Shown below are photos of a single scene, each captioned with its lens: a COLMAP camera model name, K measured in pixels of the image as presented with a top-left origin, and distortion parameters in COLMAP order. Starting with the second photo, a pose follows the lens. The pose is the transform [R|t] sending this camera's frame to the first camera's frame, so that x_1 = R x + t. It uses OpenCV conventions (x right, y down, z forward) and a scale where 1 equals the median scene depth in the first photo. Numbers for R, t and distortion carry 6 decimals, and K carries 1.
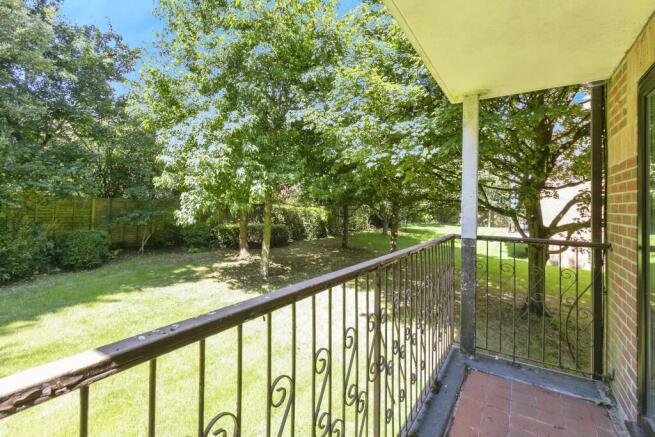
lens RADIAL K [[309.2, 0, 327.3], [0, 309.2, 203.9], [0, 0, 1]] dist [0.020219, 0.000054]
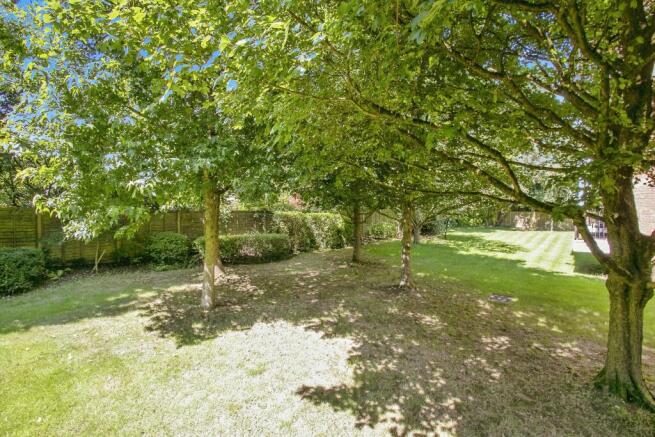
lens RADIAL K [[321.8, 0, 327.5], [0, 321.8, 218.5], [0, 0, 1]] dist [-0.000162, -0.000272]
pose [[0.989846, -0.025792, -0.139788, 0.114437], [0.029498, 0.999264, 0.024506, 0.007526], [0.139053, -0.028381, 0.989878, 0.180110]]
